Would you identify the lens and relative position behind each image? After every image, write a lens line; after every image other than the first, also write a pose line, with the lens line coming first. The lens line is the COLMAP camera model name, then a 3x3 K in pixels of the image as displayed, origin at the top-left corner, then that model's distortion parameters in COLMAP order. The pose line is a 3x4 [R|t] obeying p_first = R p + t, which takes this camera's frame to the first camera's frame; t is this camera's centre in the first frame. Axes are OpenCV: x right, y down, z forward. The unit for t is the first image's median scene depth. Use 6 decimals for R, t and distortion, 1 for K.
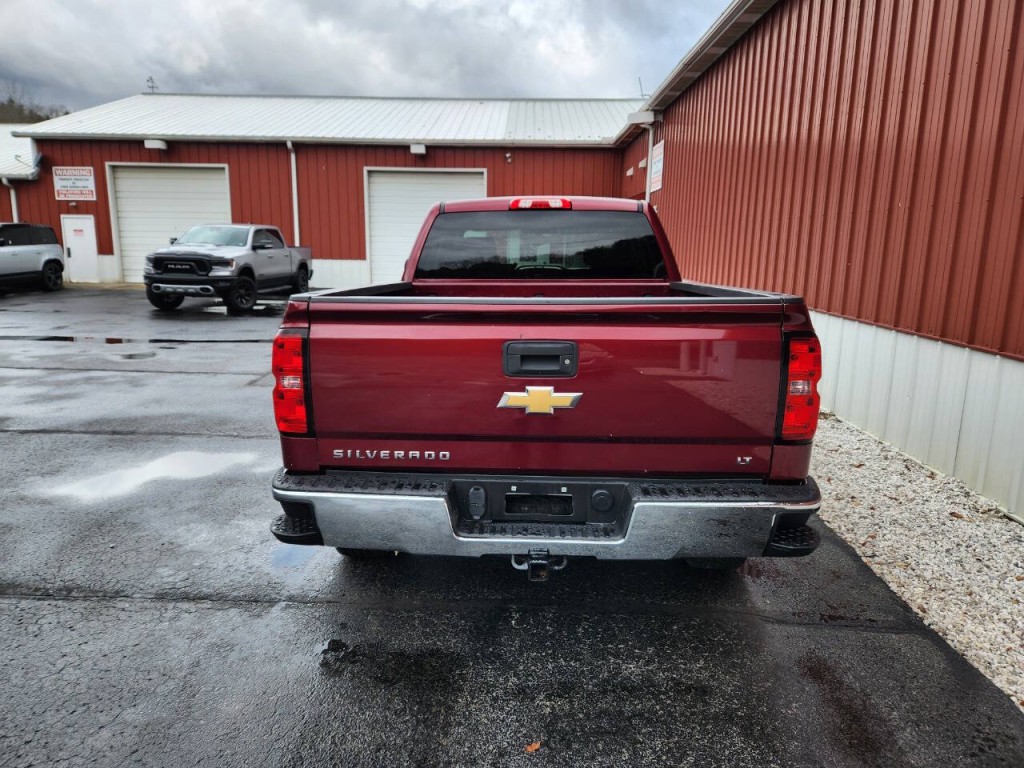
lens RADIAL K [[688.1, 0, 499.0], [0, 688.1, 368.7], [0, 0, 1]] dist [0.055813, -0.046238]
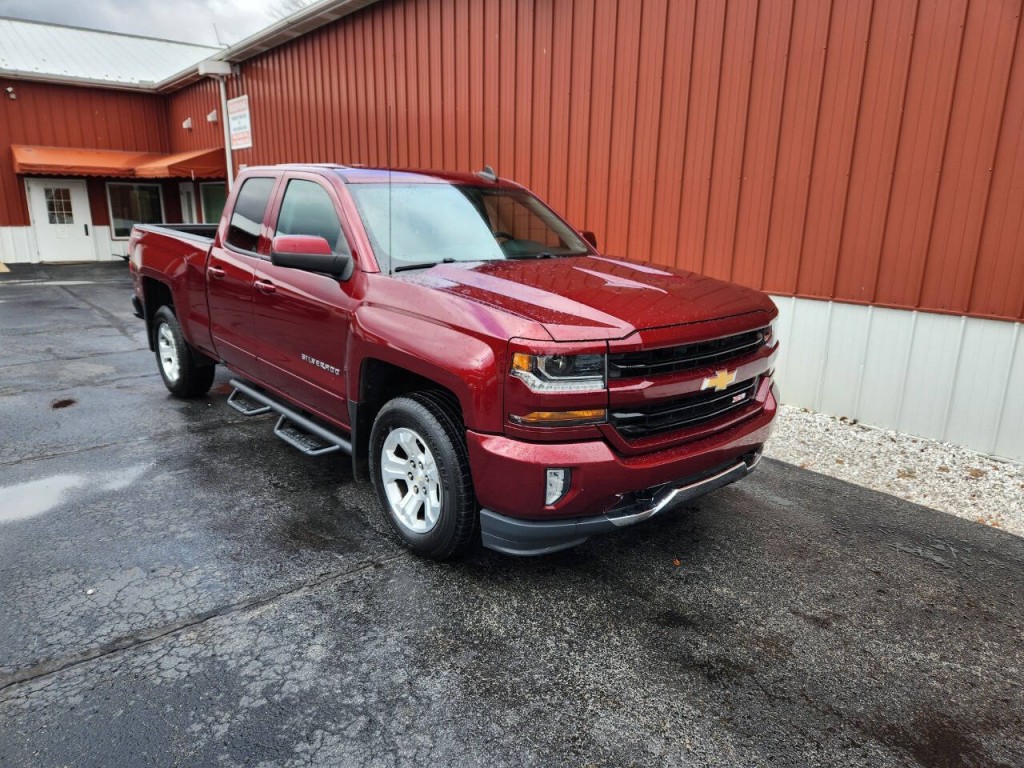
lens RADIAL K [[688.1, 0, 512.7], [0, 688.1, 382.7], [0, 0, 1]] dist [0.055813, -0.046238]
pose [[0.760695, -0.161695, 0.628648, -0.415534], [0.114397, 0.986714, 0.115367, -0.015842], [-0.638950, -0.015844, 0.769085, 0.039282]]
